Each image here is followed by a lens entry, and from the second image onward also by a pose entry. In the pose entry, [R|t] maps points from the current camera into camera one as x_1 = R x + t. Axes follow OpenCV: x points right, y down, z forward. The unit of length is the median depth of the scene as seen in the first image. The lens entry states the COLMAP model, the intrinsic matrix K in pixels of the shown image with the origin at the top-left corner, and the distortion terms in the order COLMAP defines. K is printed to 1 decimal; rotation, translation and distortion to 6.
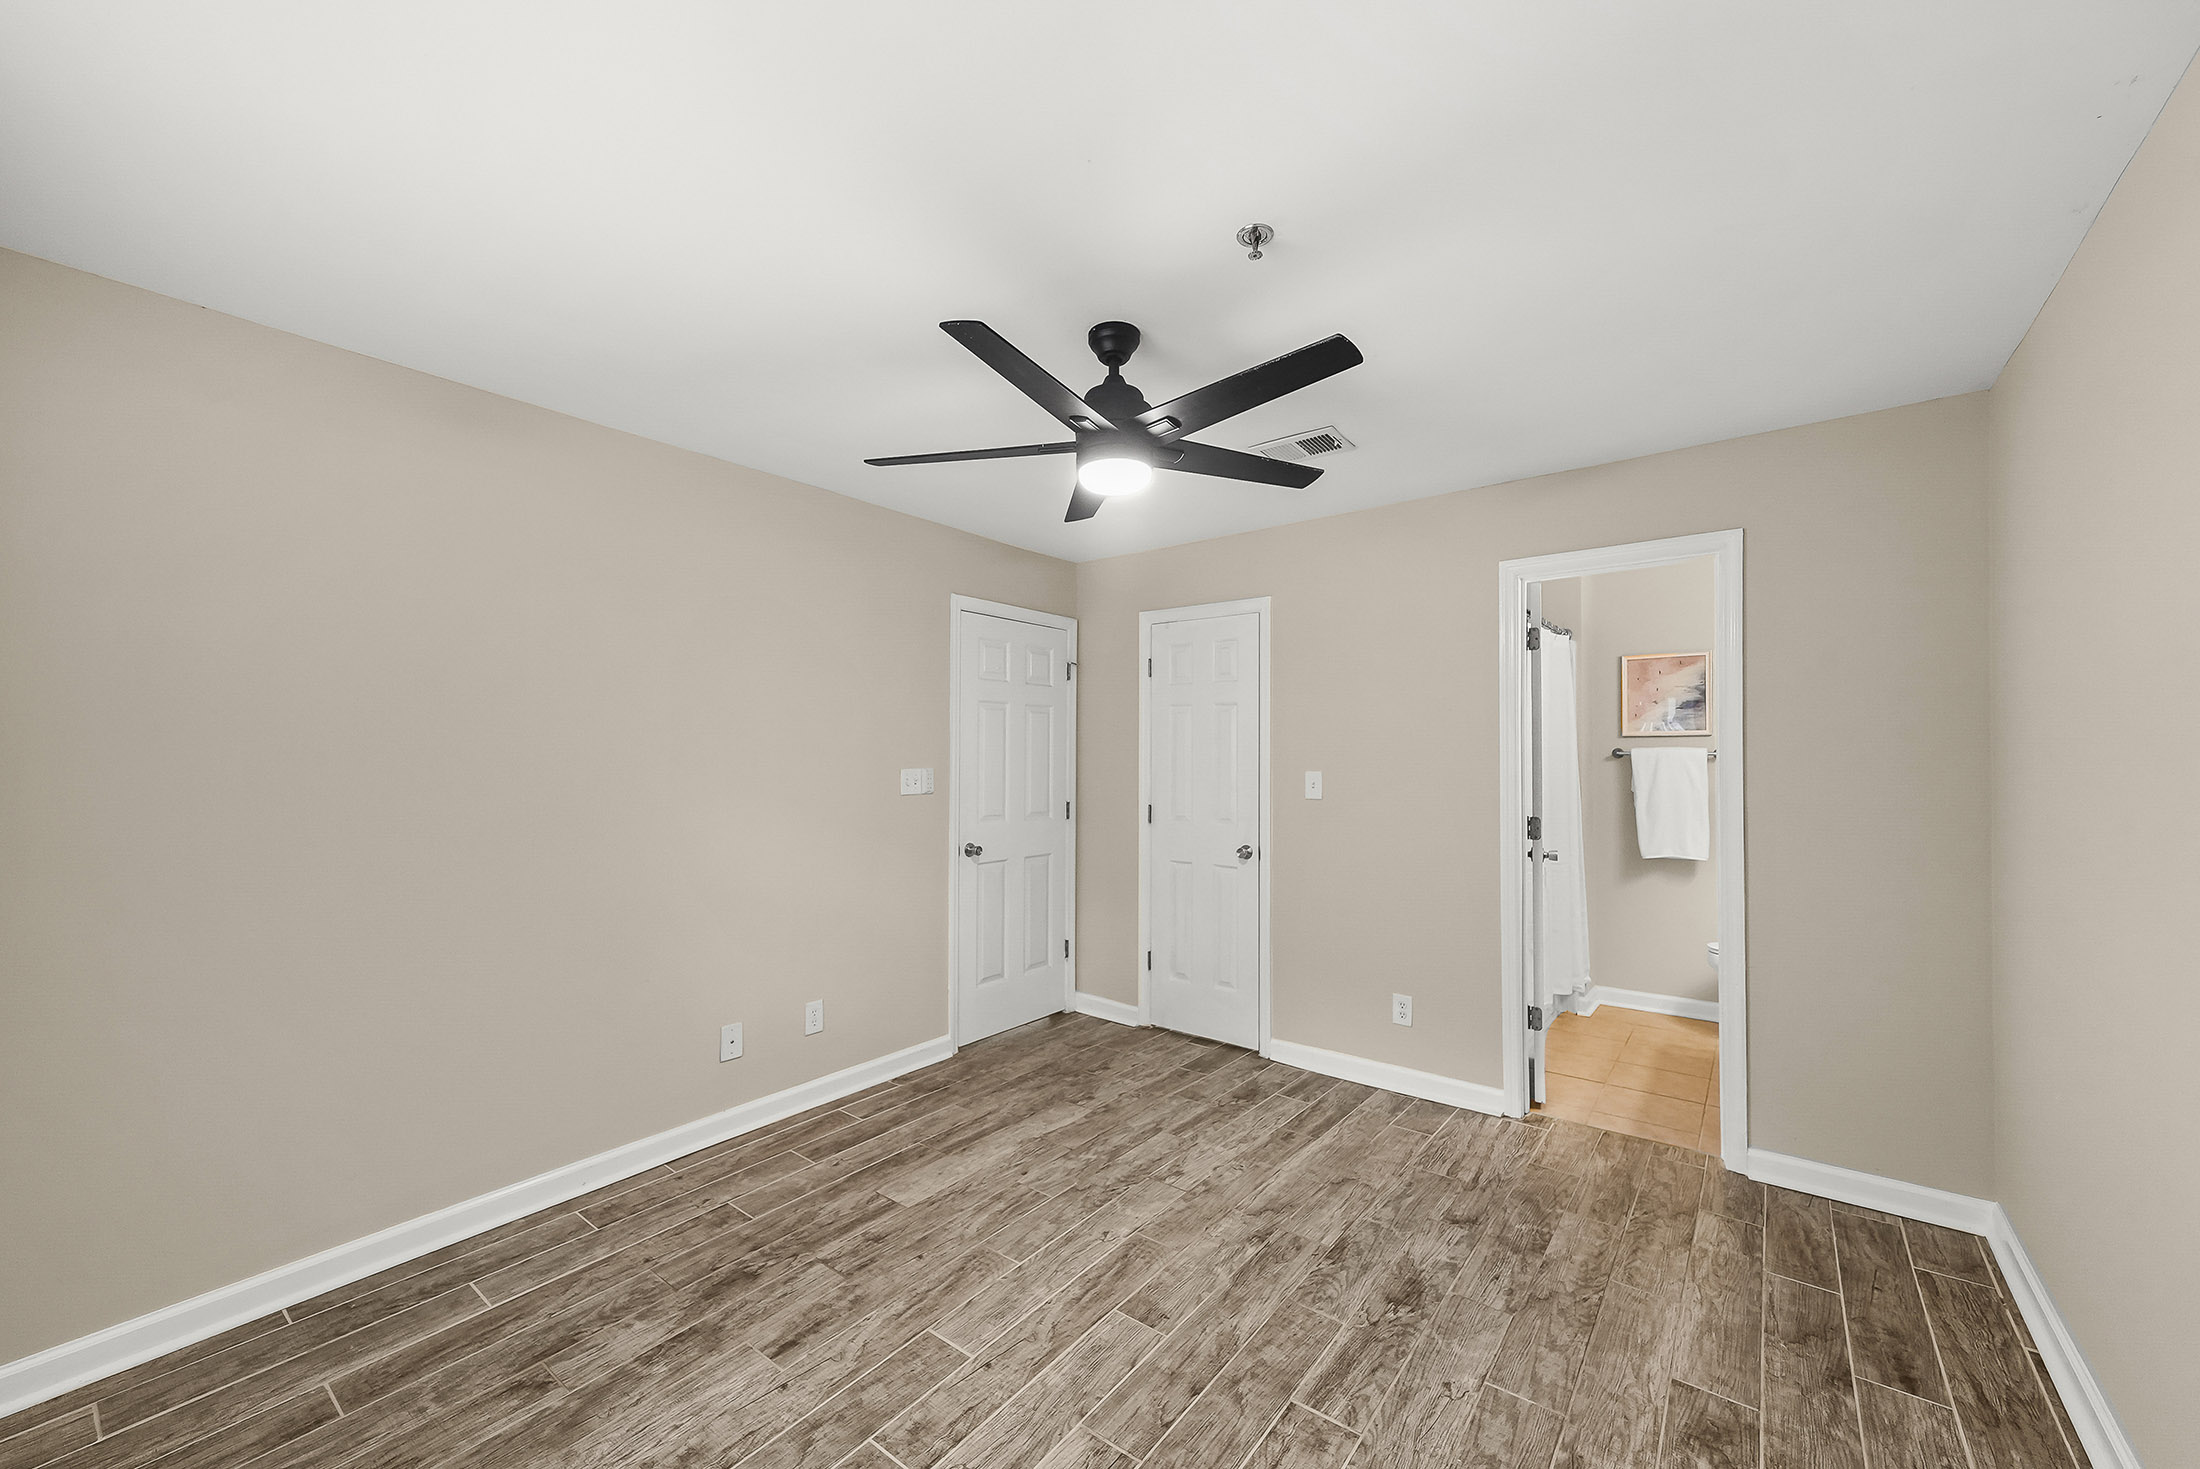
lens RADIAL K [[846.1, 0, 1101.4], [0, 846.1, 763.8], [0, 0, 1]] dist [0.020057, -0.000356]
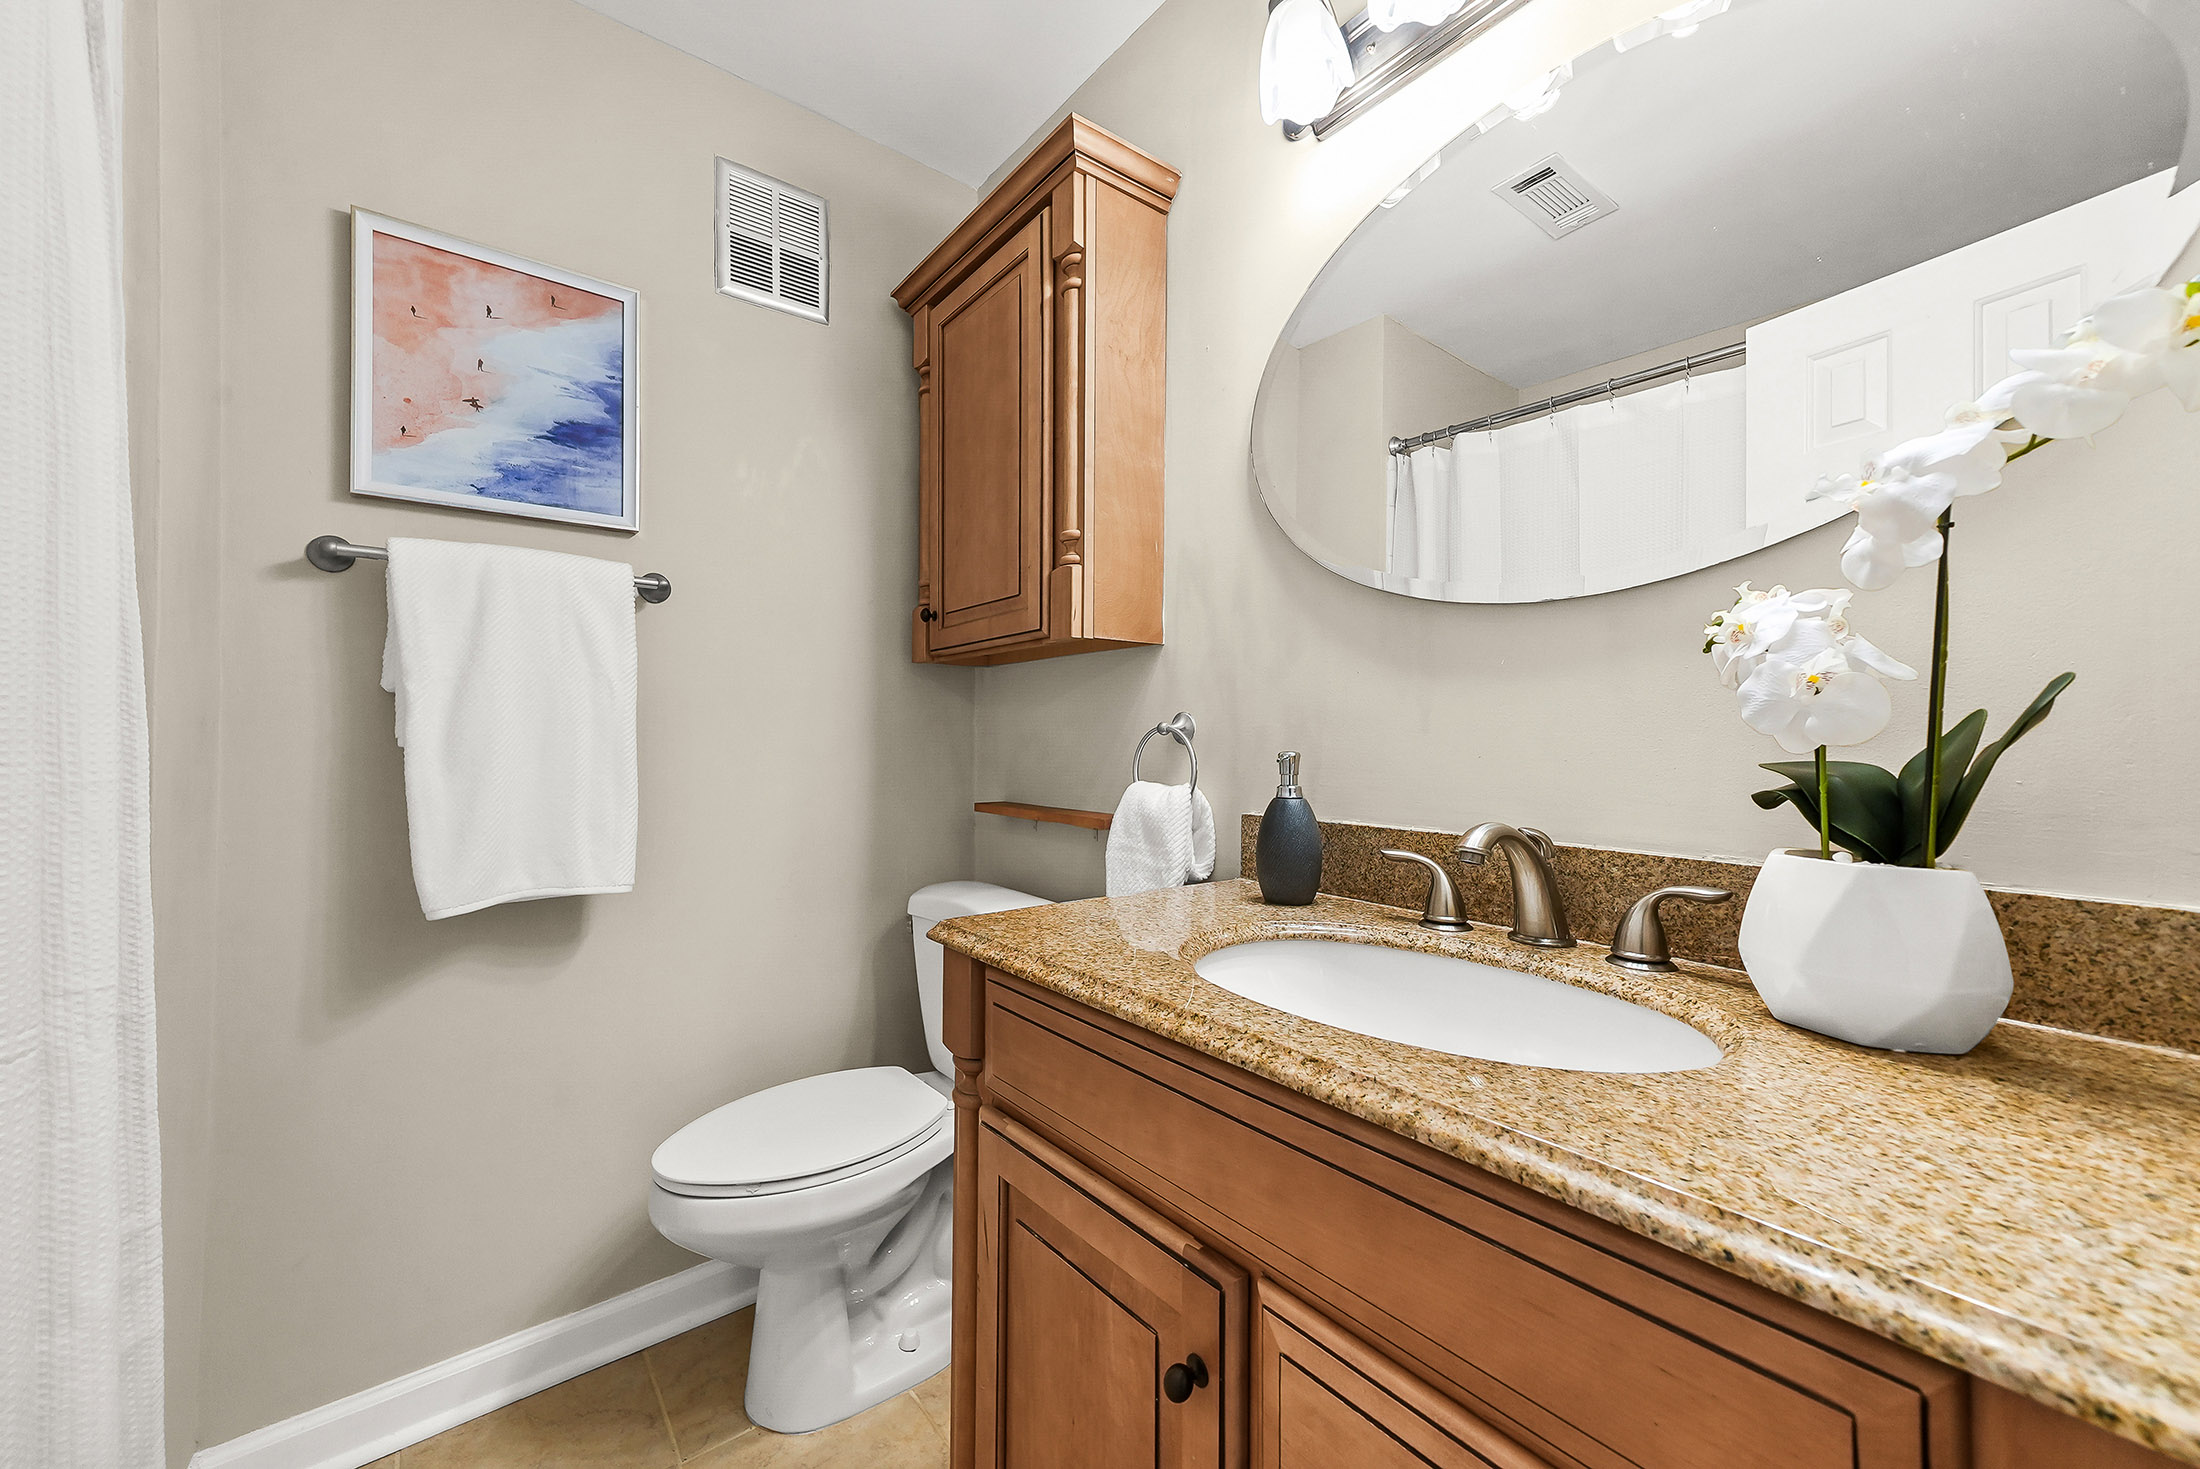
lens RADIAL K [[858.9, 0, 1100.0], [0, 858.9, 734.5], [0, 0, 1]] dist [0.006555, -0.000026]
pose [[0.245790, 0.011204, 0.969258, 0.614260], [-0.002584, 0.999937, -0.010903, 0.078571], [-0.969320, 0.000176, 0.245804, 1.070738]]
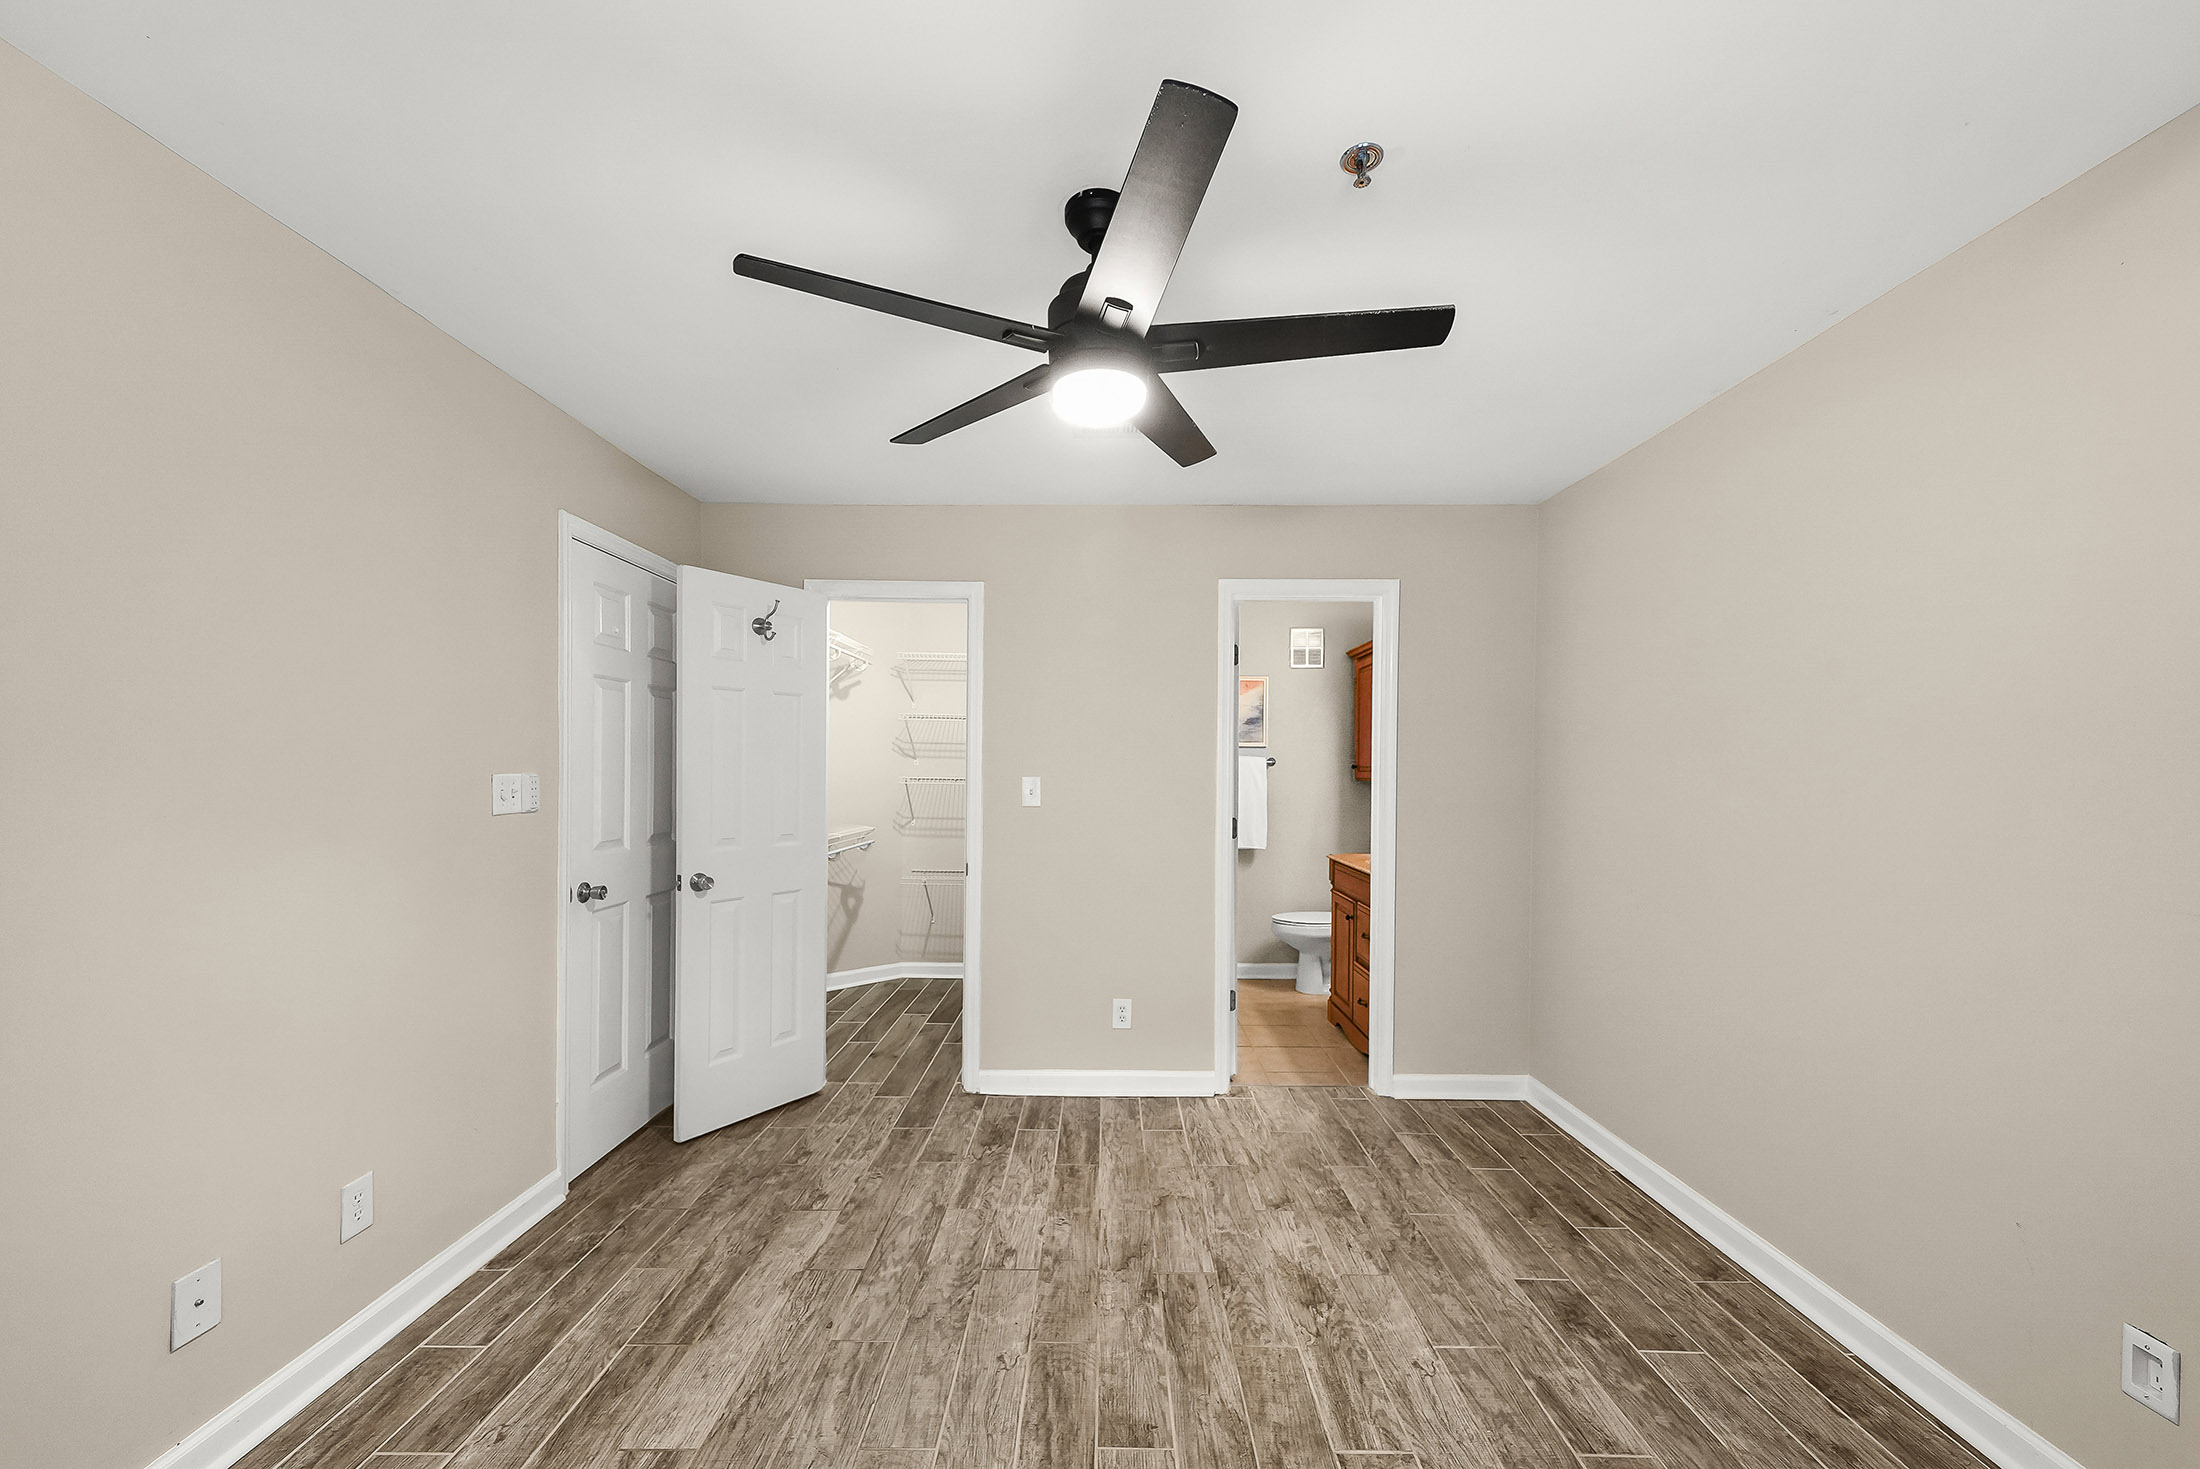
lens RADIAL K [[854.5, 0, 1103.4], [0, 854.5, 791.2], [0, 0, 1]] dist [0.035384, -0.009930]
pose [[0.792327, -0.011900, 0.609980, -0.326088], [-0.002363, 0.999742, 0.022573, 0.003775], [-0.610092, -0.019327, 0.792095, 0.251524]]
